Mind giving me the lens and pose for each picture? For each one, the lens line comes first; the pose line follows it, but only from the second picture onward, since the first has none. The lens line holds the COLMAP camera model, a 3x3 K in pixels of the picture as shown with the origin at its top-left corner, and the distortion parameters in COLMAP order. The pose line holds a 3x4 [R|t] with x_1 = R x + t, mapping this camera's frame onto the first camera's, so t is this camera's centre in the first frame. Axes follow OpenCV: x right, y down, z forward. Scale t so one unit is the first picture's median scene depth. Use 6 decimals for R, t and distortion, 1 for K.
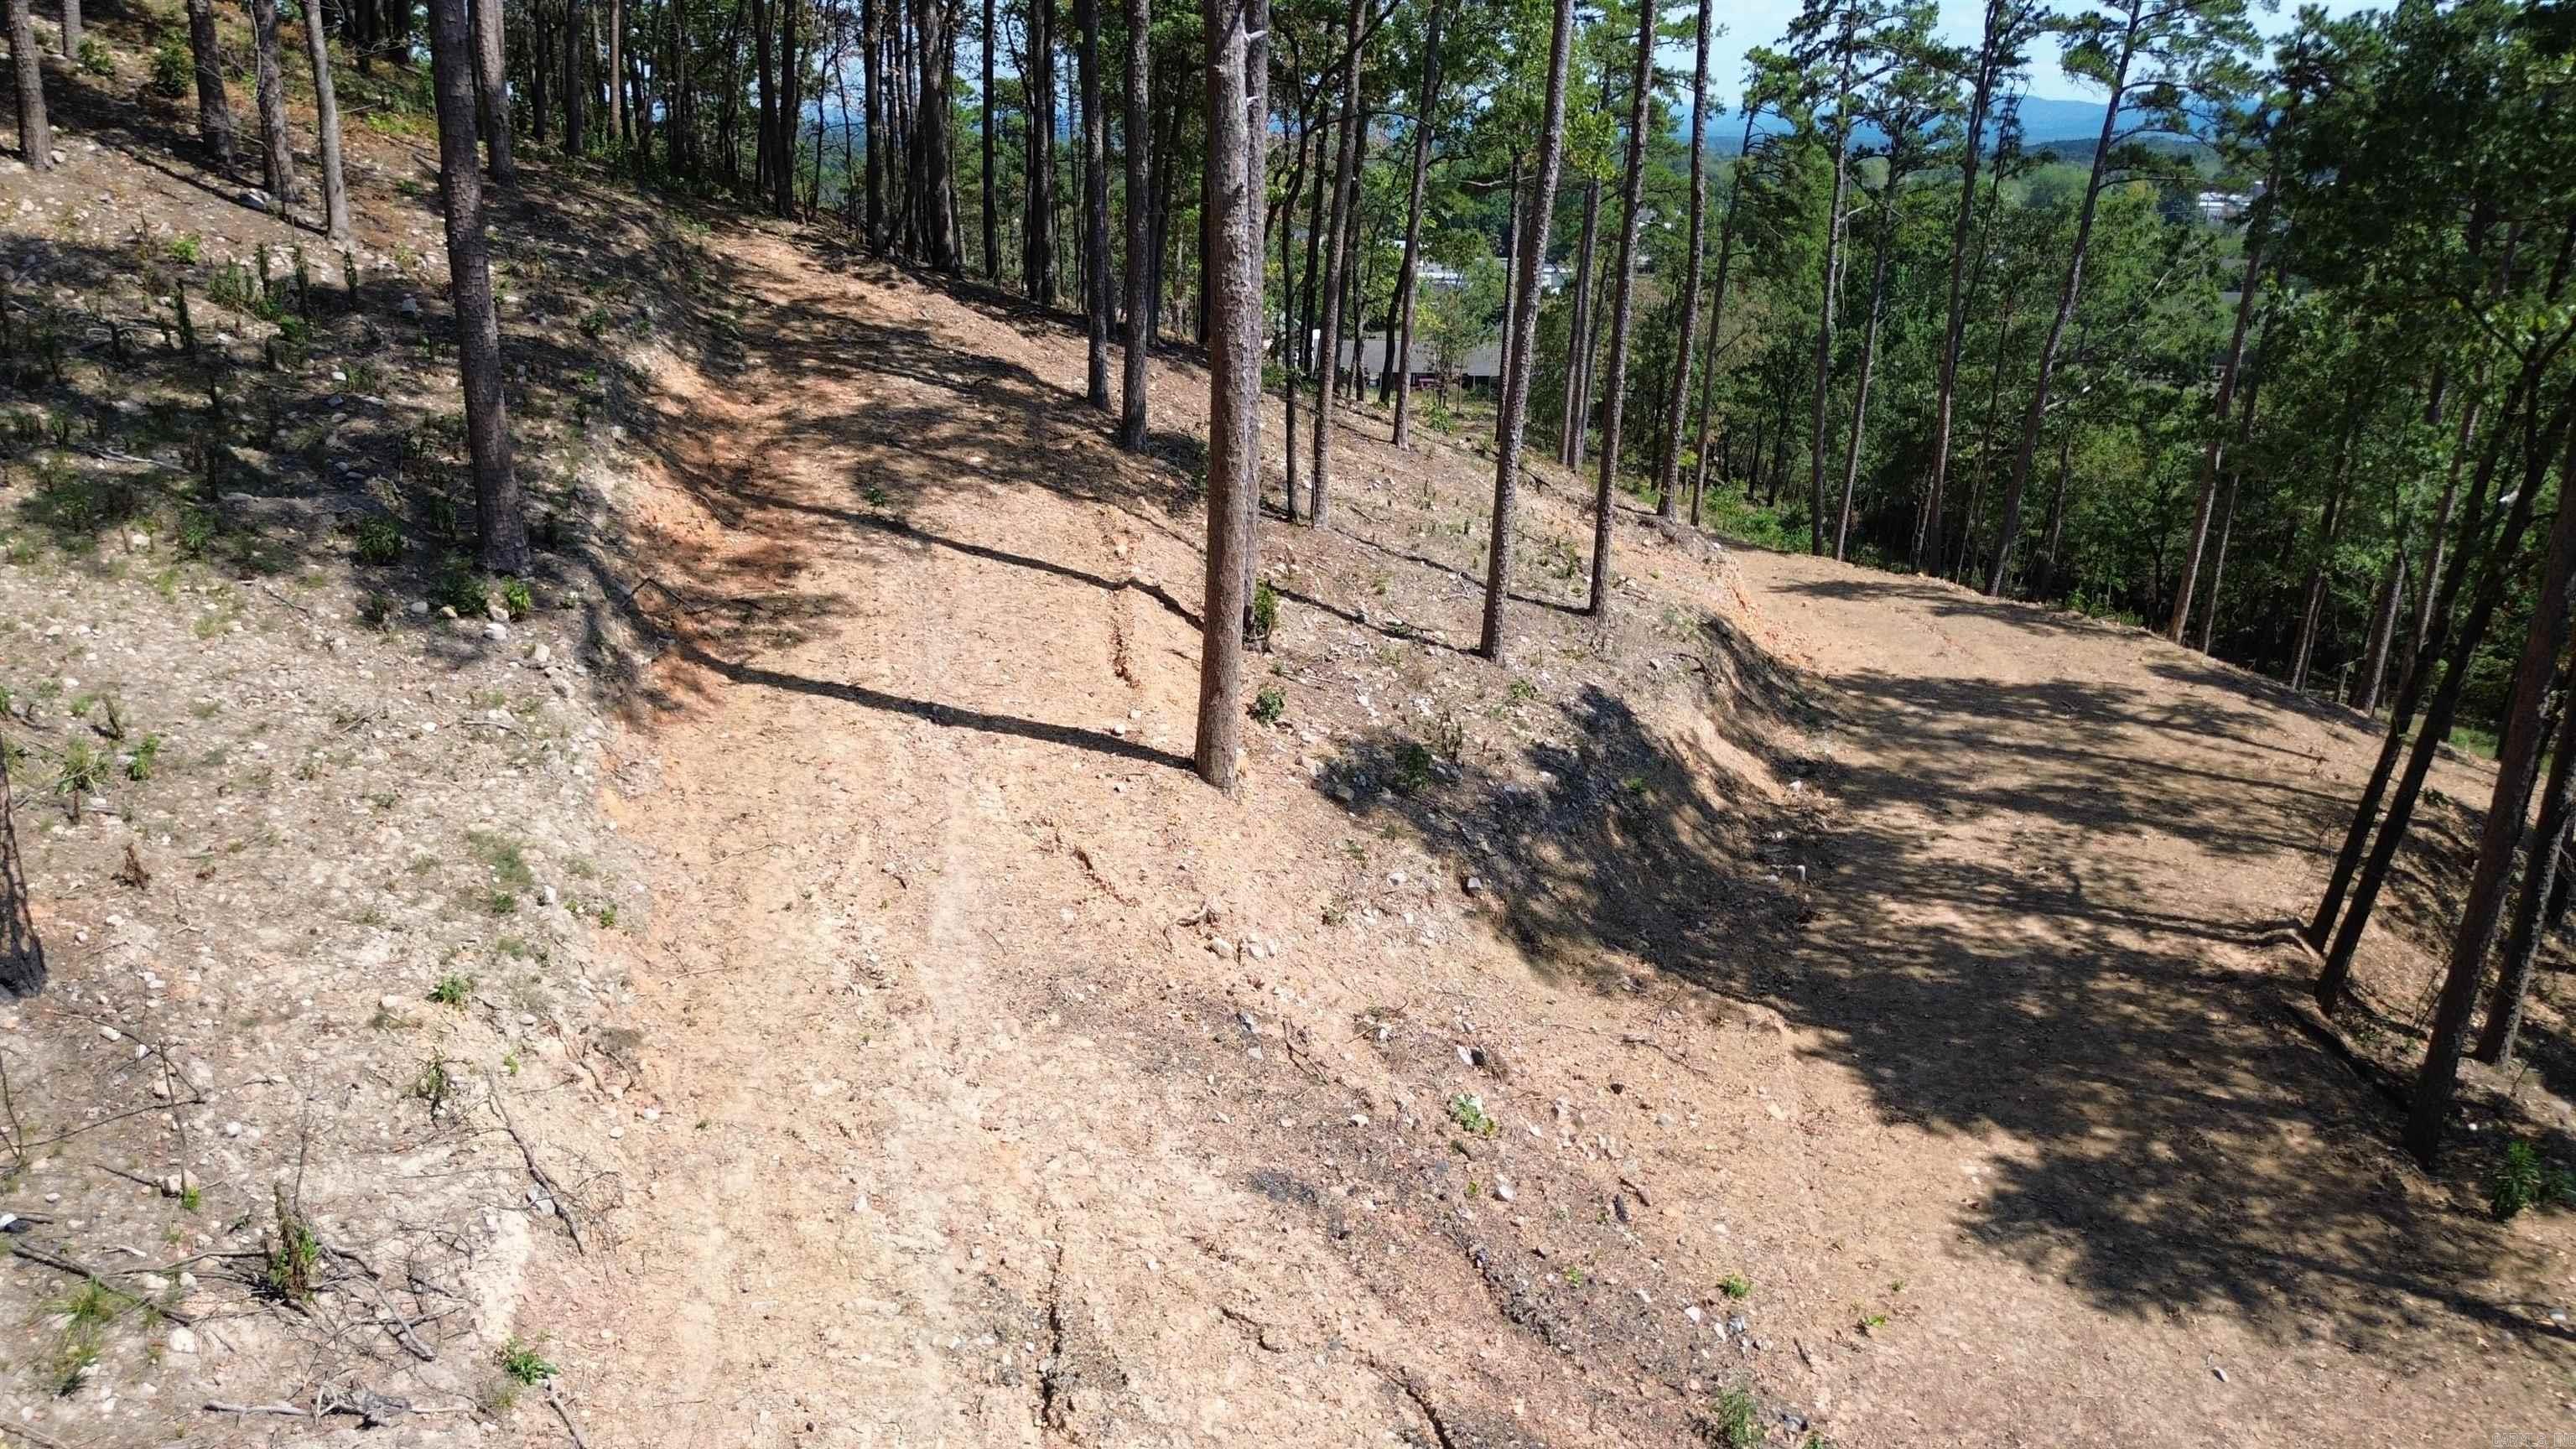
lens RADIAL K [[1834.5, 0, 1288.0], [0, 1834.5, 724.5], [0, 0, 1]] dist [0.096902, 0.000740]
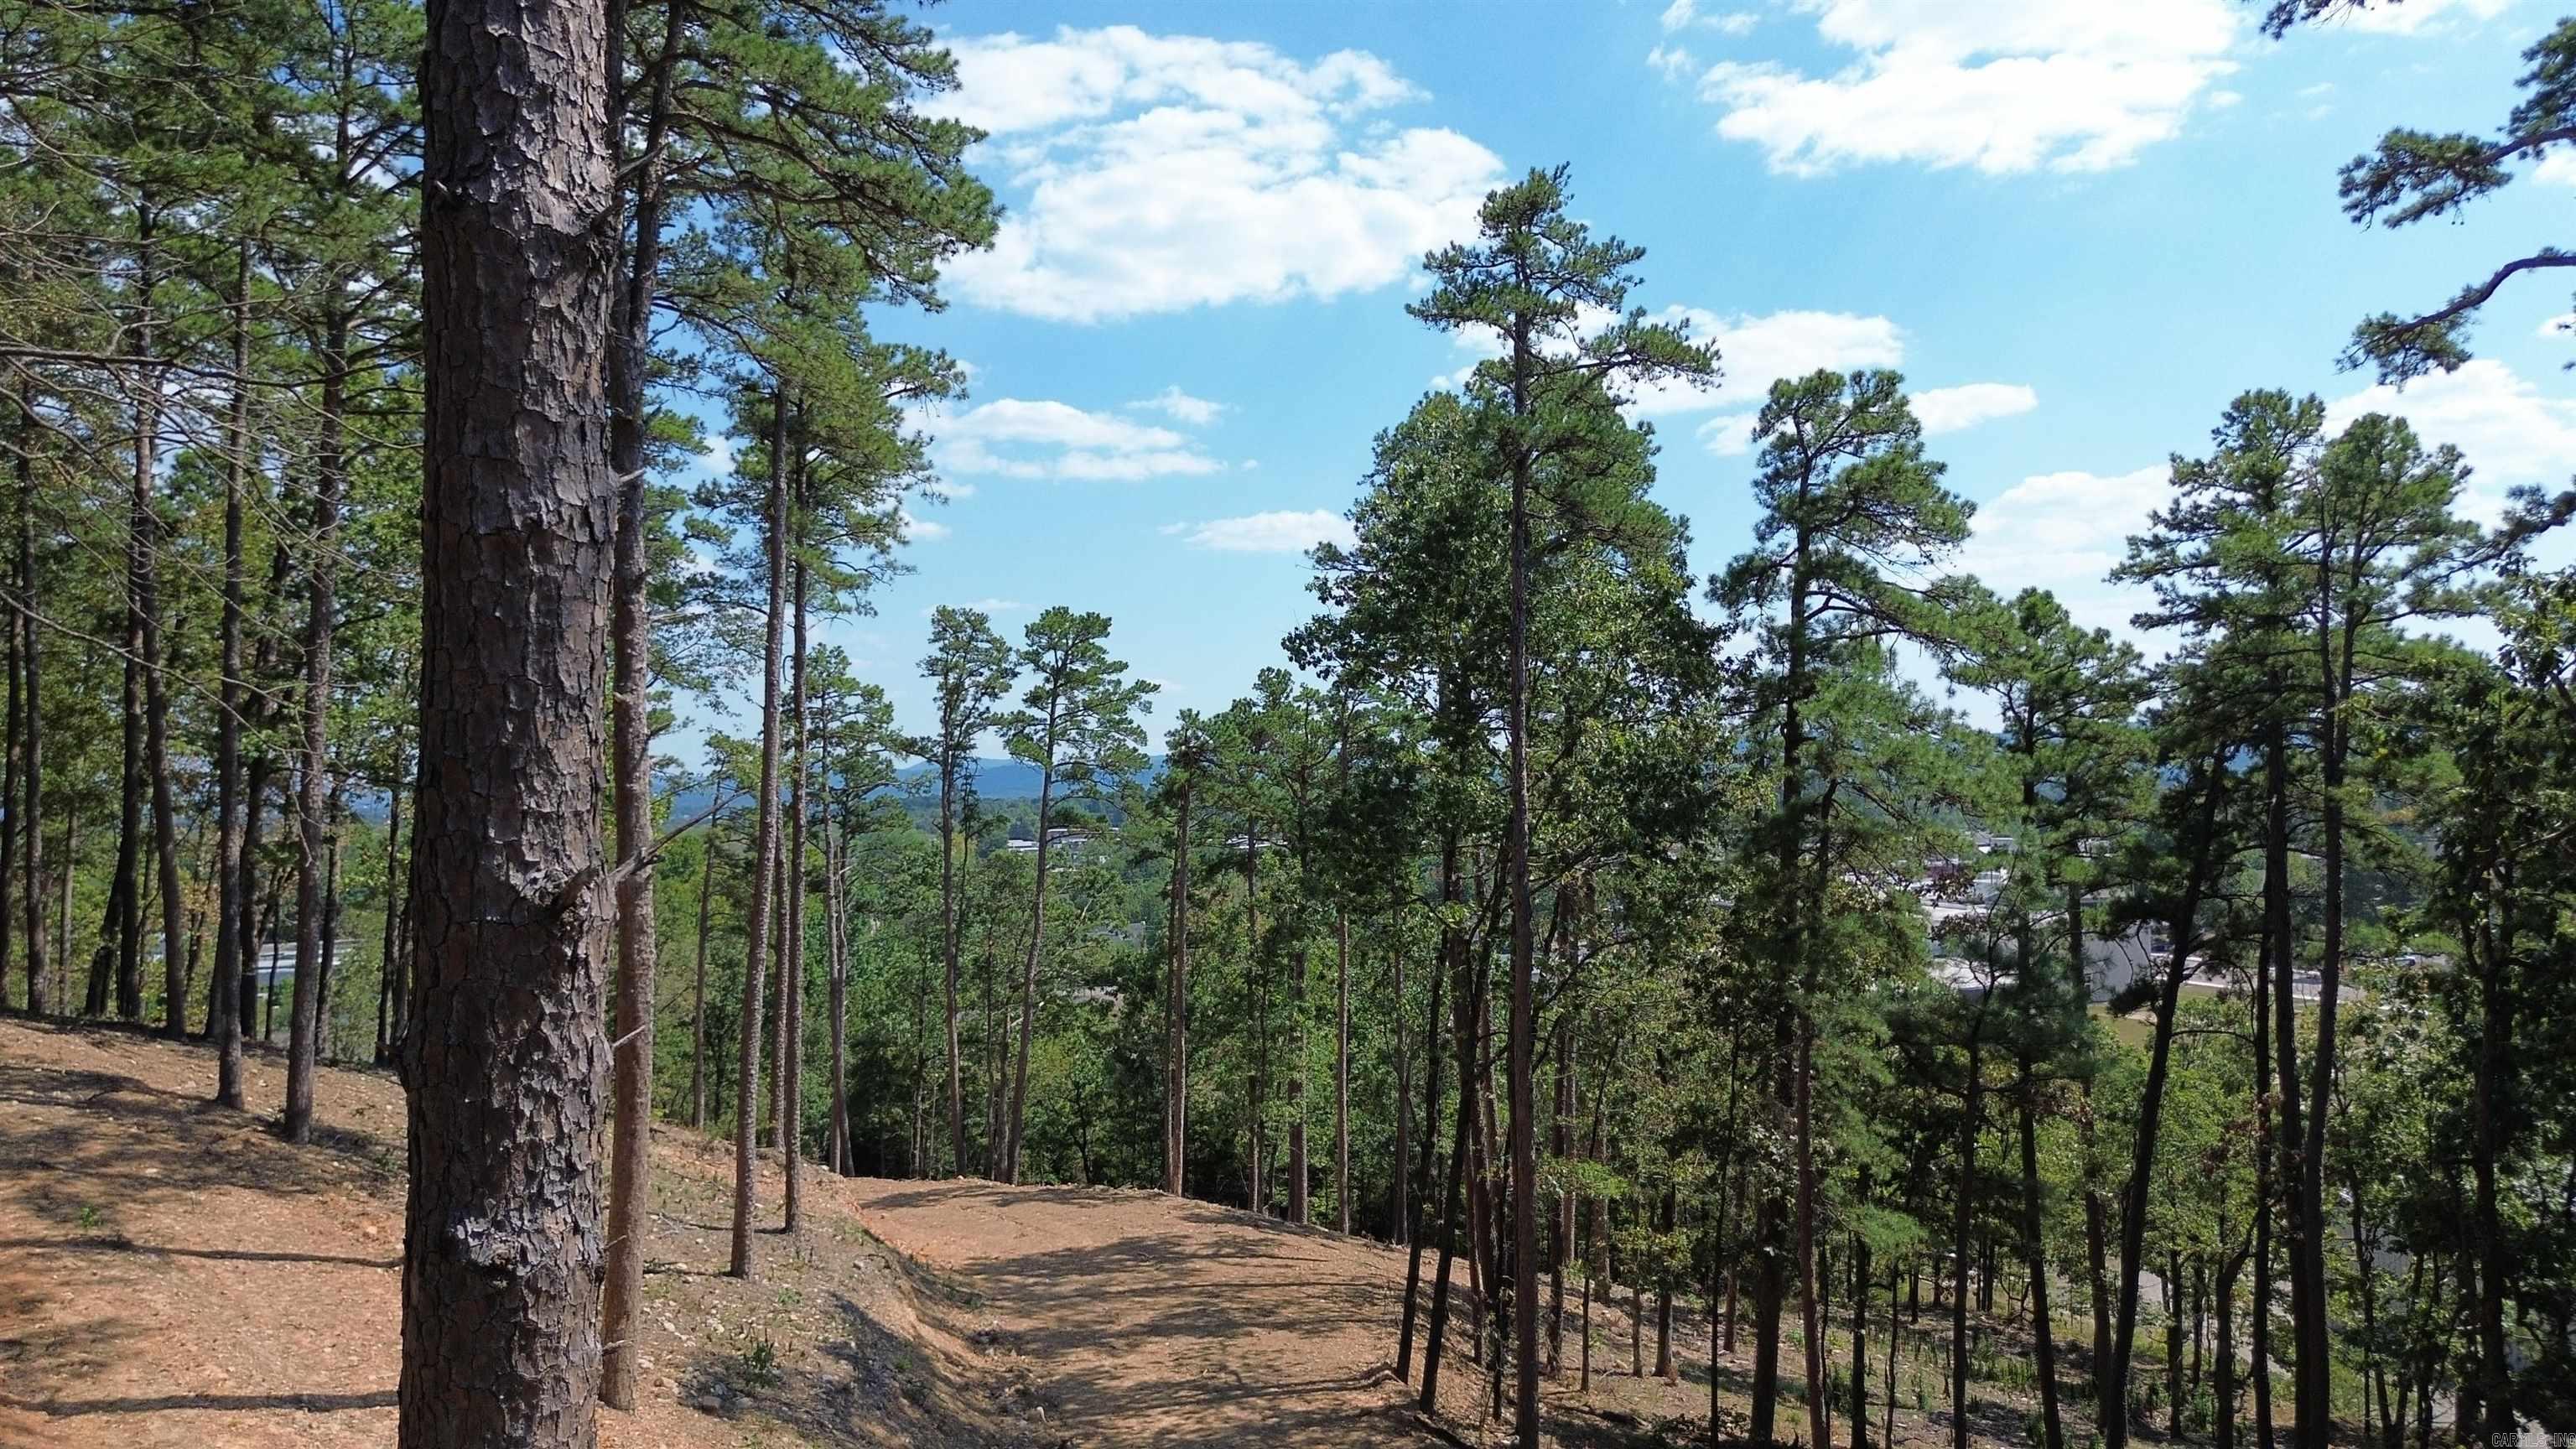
lens RADIAL K [[1849.2, 0, 1288.0], [0, 1849.2, 724.5], [0, 0, 1]] dist [-0.037771, 0.000960]
pose [[0.833691, -0.023986, 0.551711, -0.162466], [0.210413, 0.937490, -0.277197, 0.019437], [-0.510575, 0.347184, 0.786624, -0.096766]]
